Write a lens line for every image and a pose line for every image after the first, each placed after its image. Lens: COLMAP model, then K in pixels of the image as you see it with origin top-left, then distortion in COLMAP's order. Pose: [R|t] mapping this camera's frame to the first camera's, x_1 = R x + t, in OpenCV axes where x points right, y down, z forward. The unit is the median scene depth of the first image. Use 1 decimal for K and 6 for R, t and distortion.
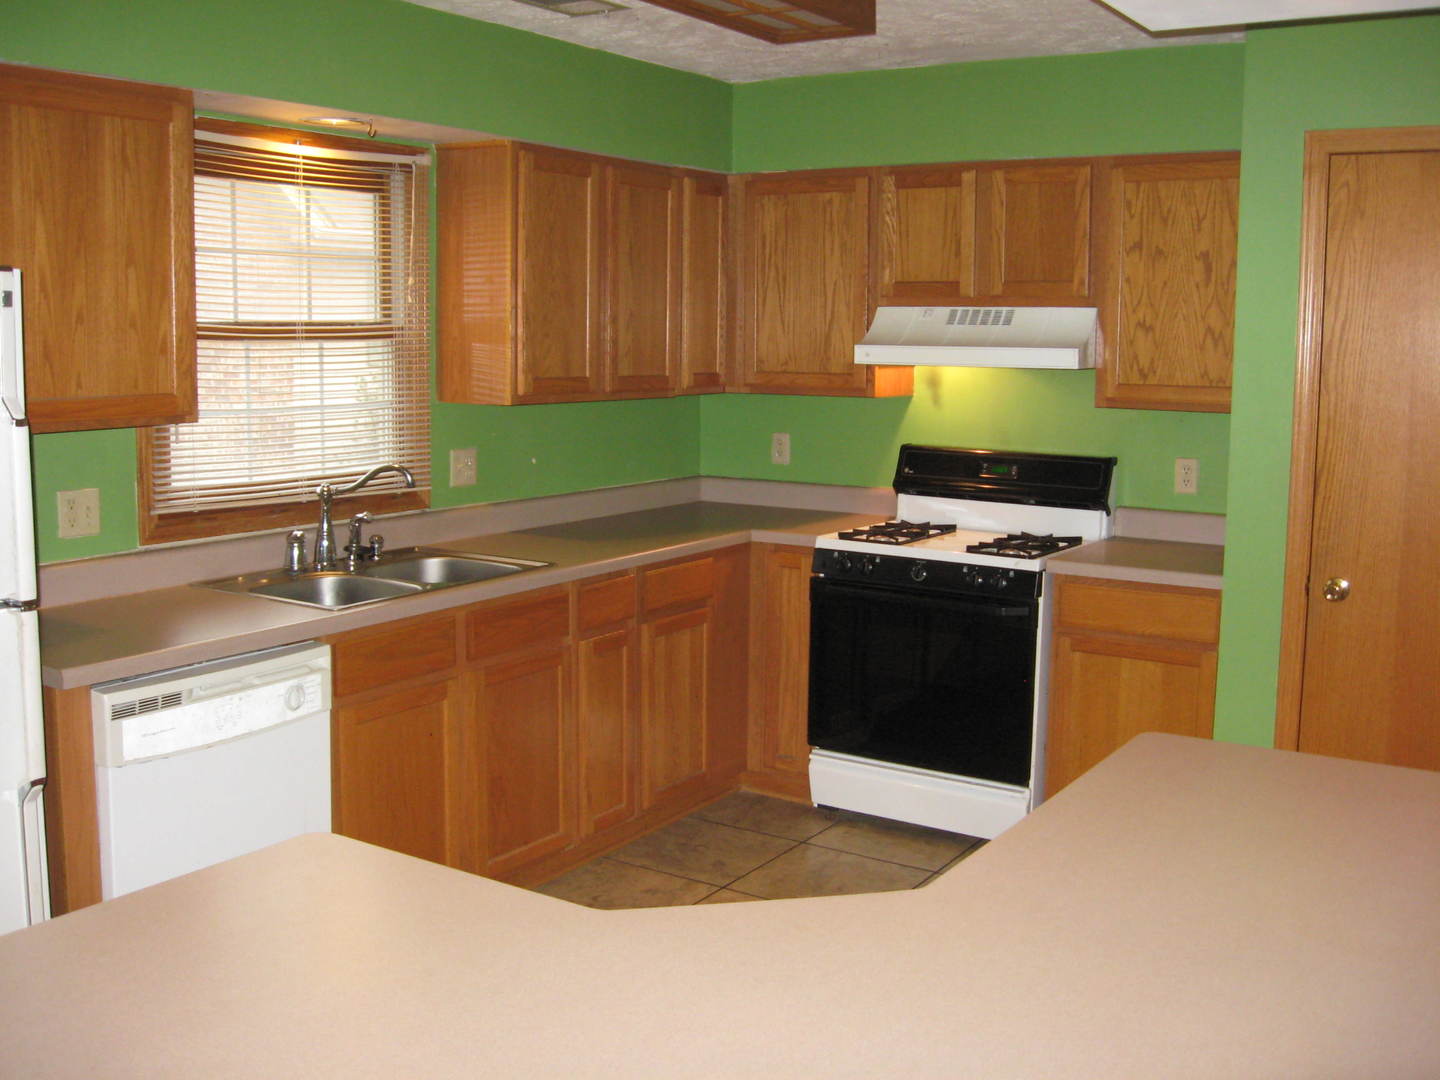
lens RADIAL K [[1514.7, 0, 720.0], [0, 1514.7, 539.1], [0, 0, 1]] dist [-0.097972, 0.000000]
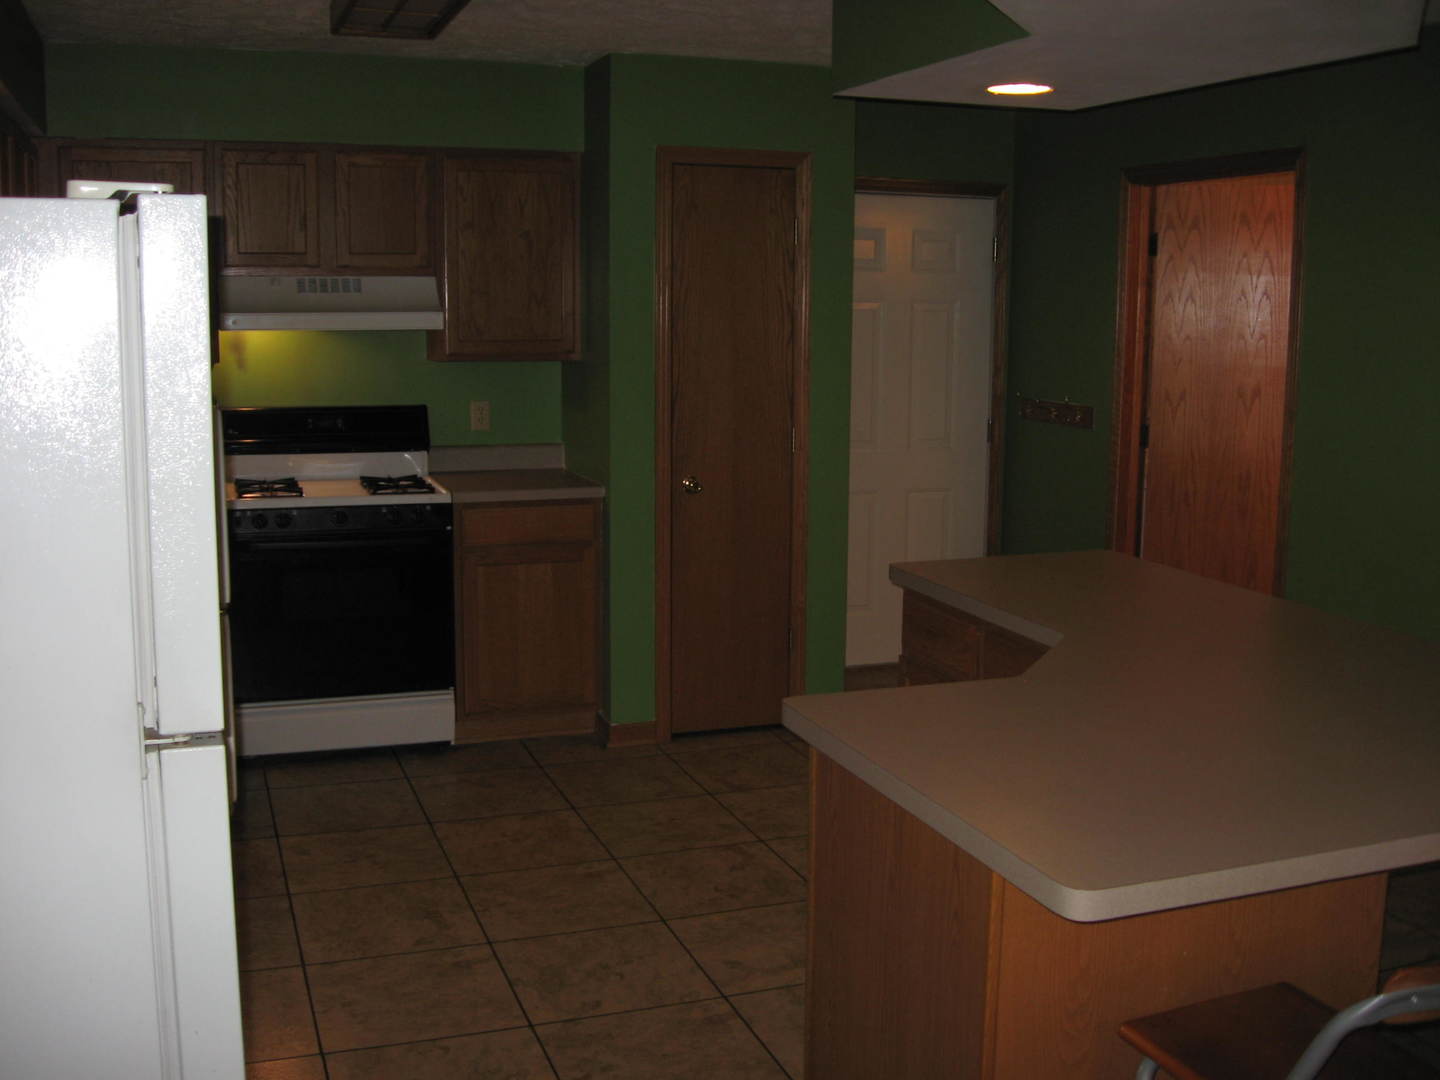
lens RADIAL K [[1514.7, 0, 718.6], [0, 1514.7, 538.5], [0, 0, 1]] dist [-0.097972, 0.000000]
pose [[0.609853, -0.129180, 0.781915, -0.568744], [0.107190, 0.991005, 0.080121, -0.022101], [-0.785232, 0.034952, 0.618214, 0.107864]]
